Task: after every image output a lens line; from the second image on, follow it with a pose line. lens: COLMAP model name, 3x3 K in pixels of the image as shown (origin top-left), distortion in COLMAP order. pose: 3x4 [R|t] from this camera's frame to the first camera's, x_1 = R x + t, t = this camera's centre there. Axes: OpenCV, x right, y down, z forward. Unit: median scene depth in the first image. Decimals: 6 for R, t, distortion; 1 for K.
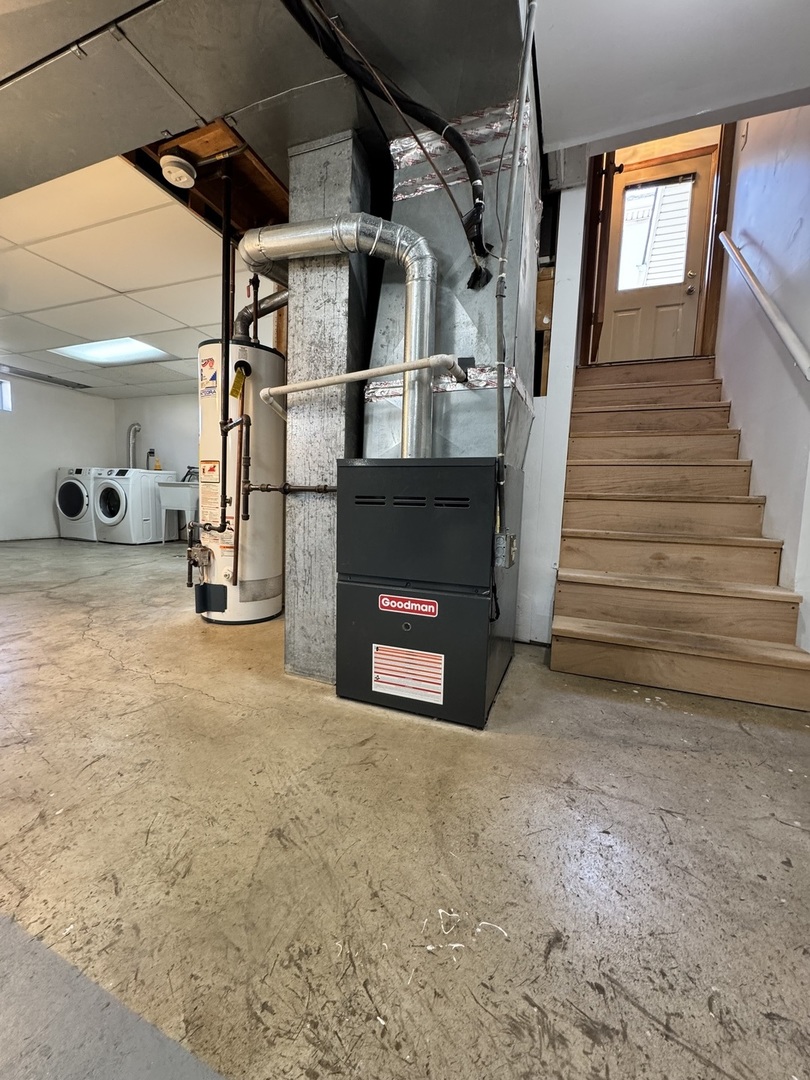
lens RADIAL K [[427.6, 0, 403.4], [0, 427.6, 539.2], [0, 0, 1]] dist [-0.003385, 0.000394]
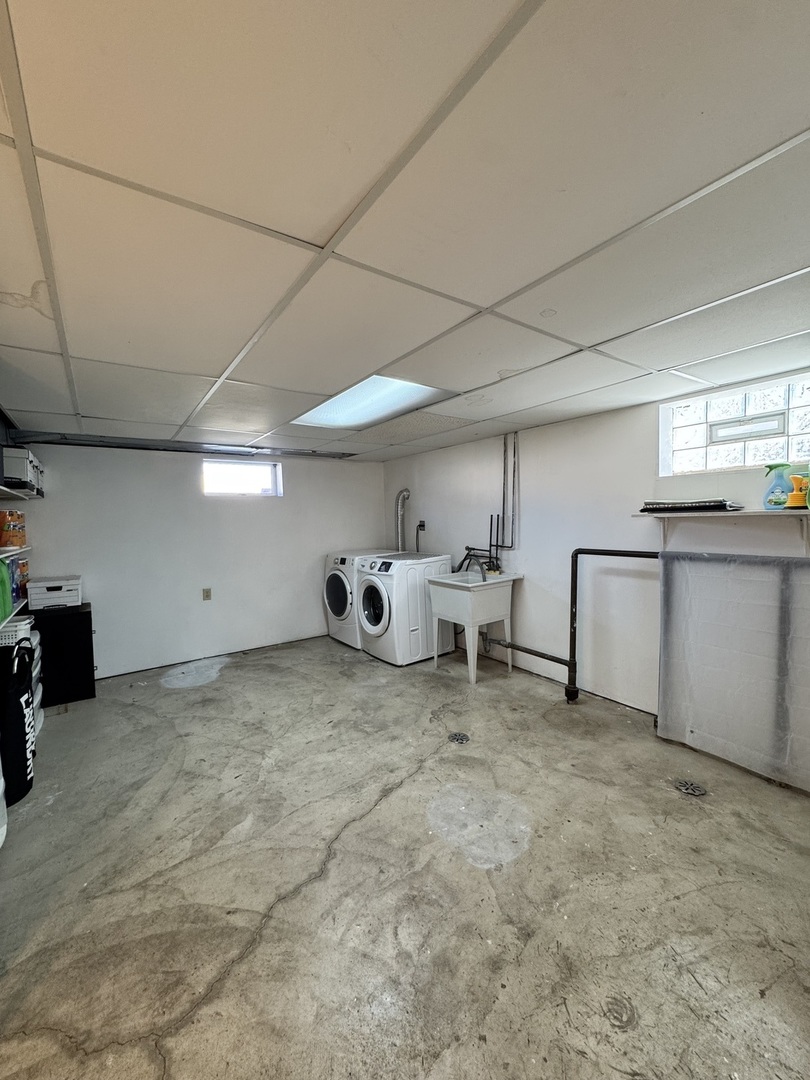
lens RADIAL K [[427.6, 0, 403.9], [0, 427.6, 540.3], [0, 0, 1]] dist [-0.003385, 0.000394]
pose [[0.829393, -0.026996, -0.558014, -0.217416], [0.004672, 0.999132, -0.041393, -0.165905], [0.558647, 0.031724, 0.828799, 0.399395]]
